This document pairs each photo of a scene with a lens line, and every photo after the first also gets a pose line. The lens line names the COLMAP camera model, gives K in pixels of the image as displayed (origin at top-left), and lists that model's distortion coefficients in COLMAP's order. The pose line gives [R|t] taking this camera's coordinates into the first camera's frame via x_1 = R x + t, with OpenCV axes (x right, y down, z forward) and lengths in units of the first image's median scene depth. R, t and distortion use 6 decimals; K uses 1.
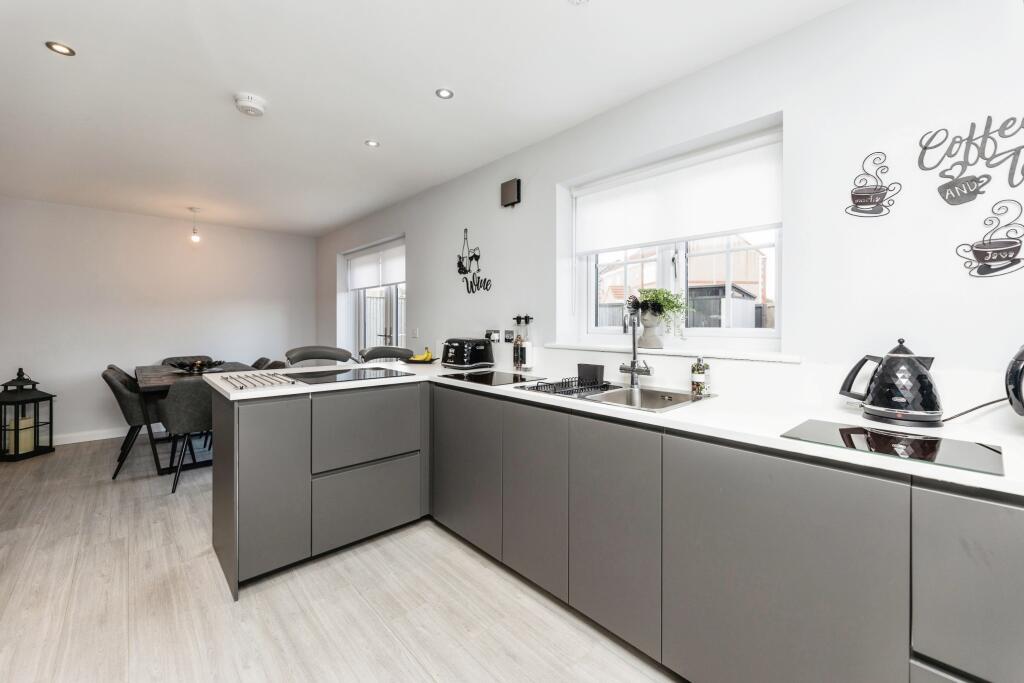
lens RADIAL K [[417.1, 0, 509.6], [0, 417.1, 324.4], [0, 0, 1]] dist [0.000506, 0.000064]
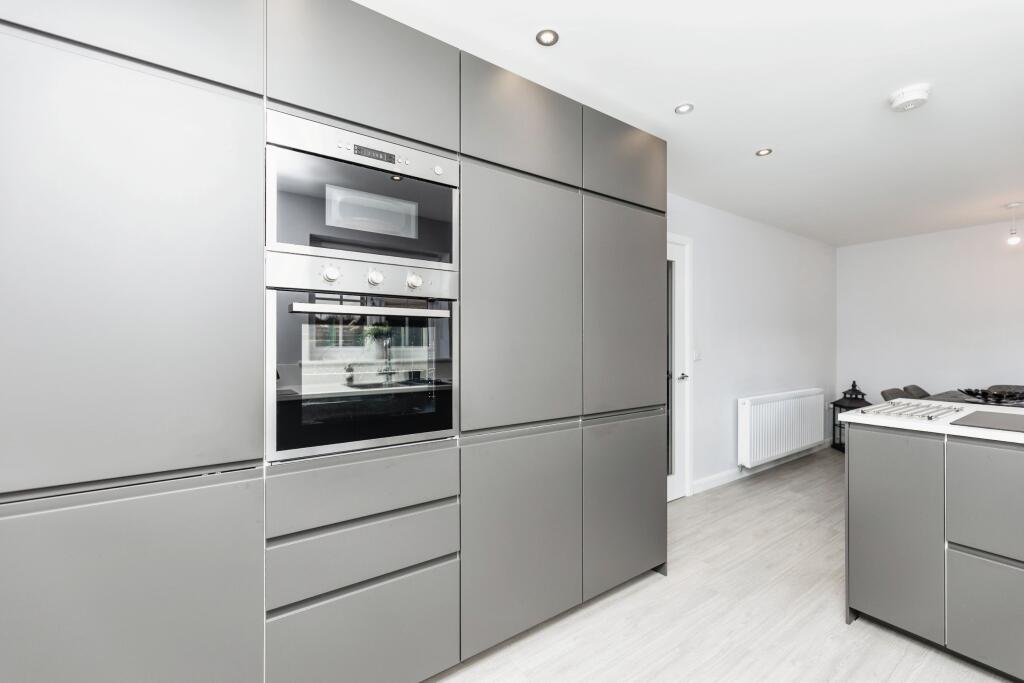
lens RADIAL K [[416.5, 0, 512.0], [0, 416.5, 341.5], [0, 0, 1]] dist [0.000437, 0.000042]
pose [[-0.143223, -0.010256, -0.989637, 0.399347], [-0.000038, 0.999946, -0.010358, -0.000479], [0.989690, -0.001446, -0.143216, 0.311891]]
